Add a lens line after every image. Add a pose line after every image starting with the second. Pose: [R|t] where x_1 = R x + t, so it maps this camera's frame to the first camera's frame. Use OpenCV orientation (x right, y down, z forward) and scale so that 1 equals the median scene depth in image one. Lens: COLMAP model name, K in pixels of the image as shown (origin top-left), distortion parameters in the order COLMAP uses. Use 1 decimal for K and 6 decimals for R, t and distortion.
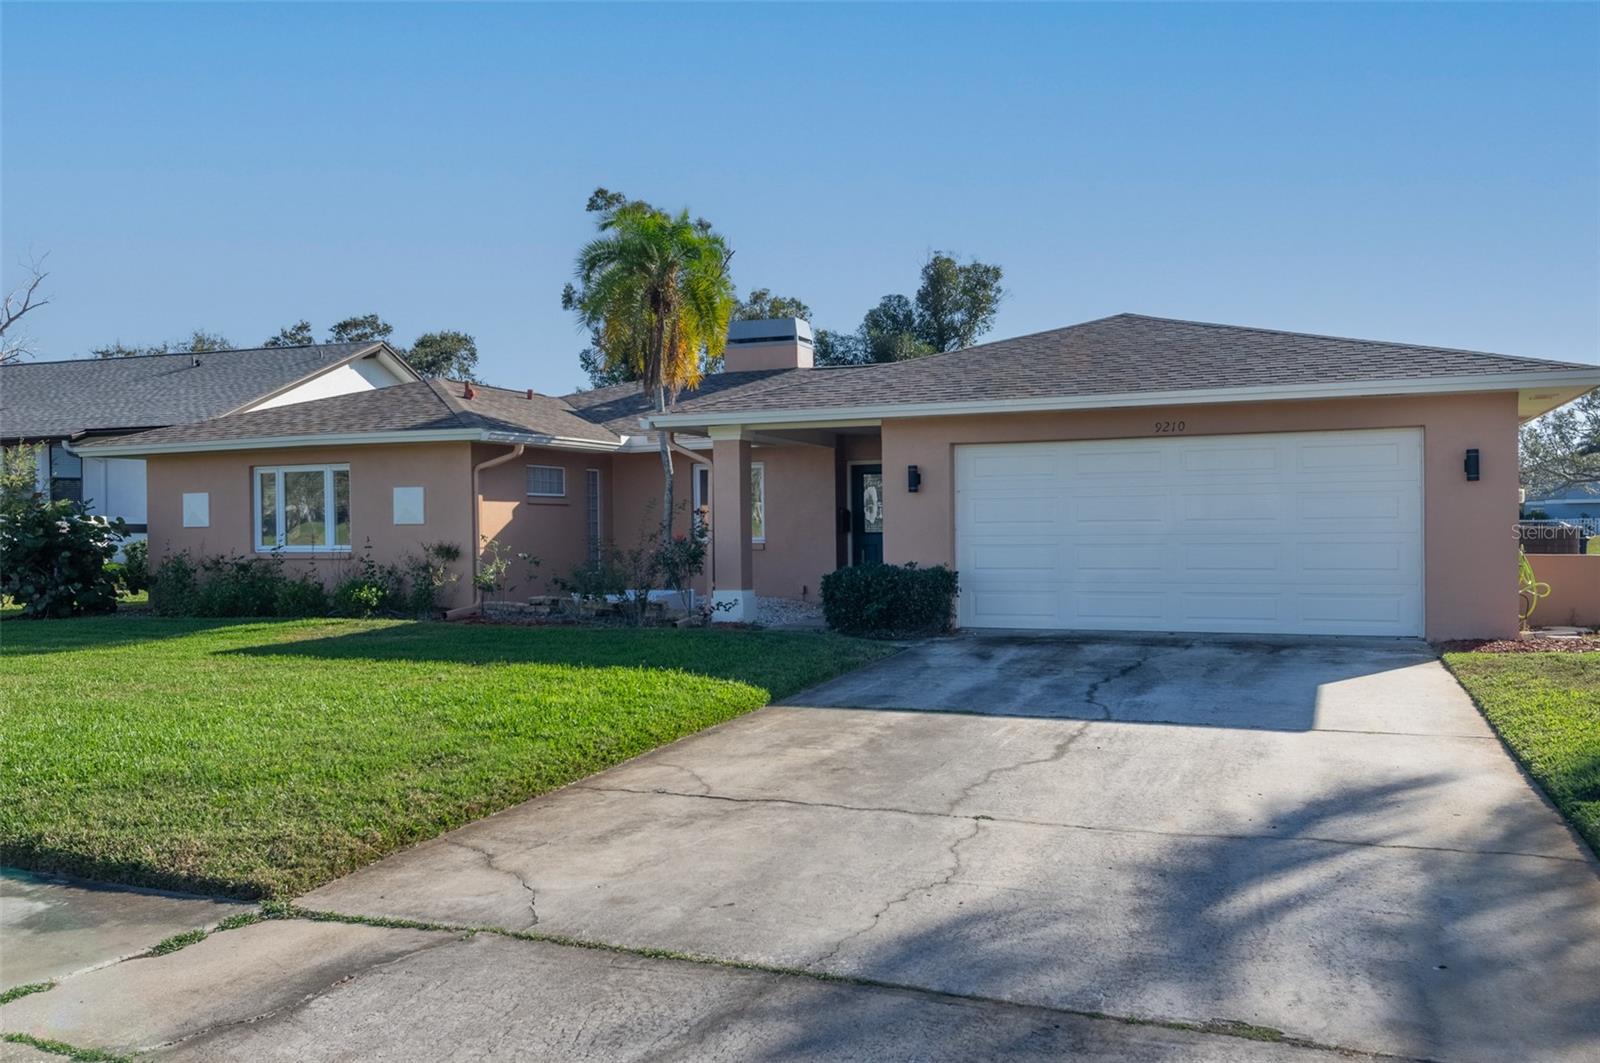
lens RADIAL K [[1246.7, 0, 803.0], [0, 1246.7, 534.5], [0, 0, 1]] dist [-0.005047, 0.008412]
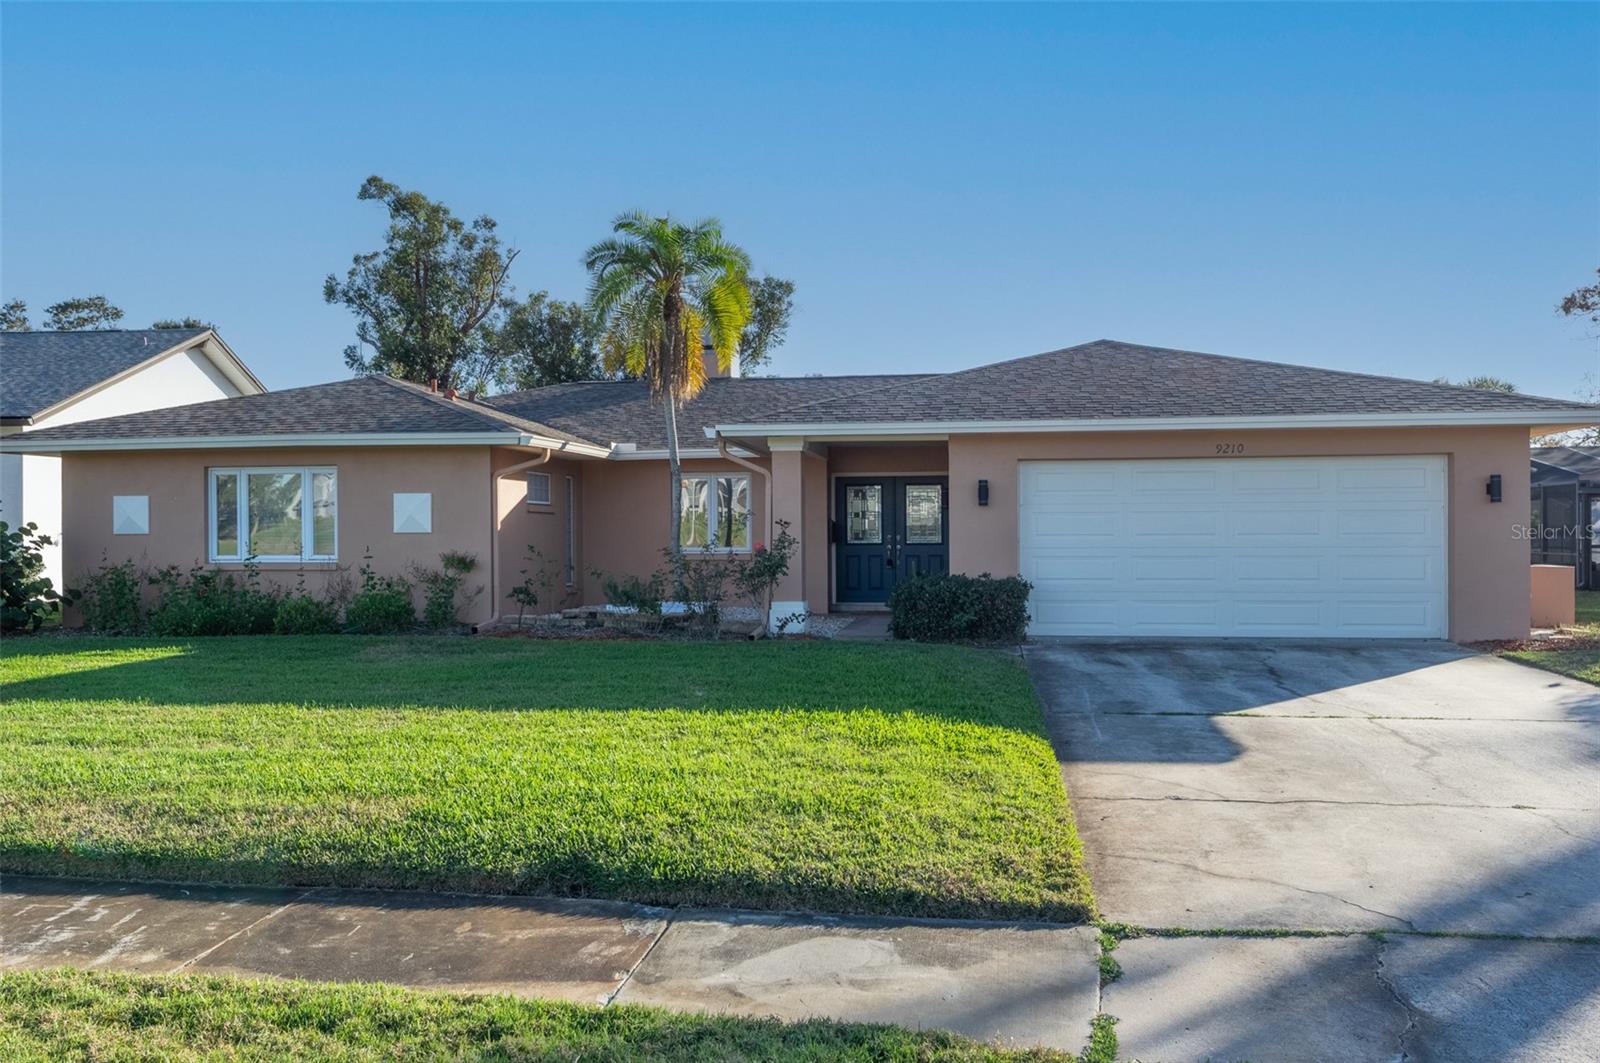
lens RADIAL K [[1246.7, 0, 802.3], [0, 1246.7, 527.6], [0, 0, 1]] dist [-0.005047, 0.008412]
pose [[0.970625, 0.007371, 0.240485, -0.256595], [-0.004438, 0.999909, -0.012733, -0.001514], [-0.240557, 0.011292, 0.970569, 0.026079]]
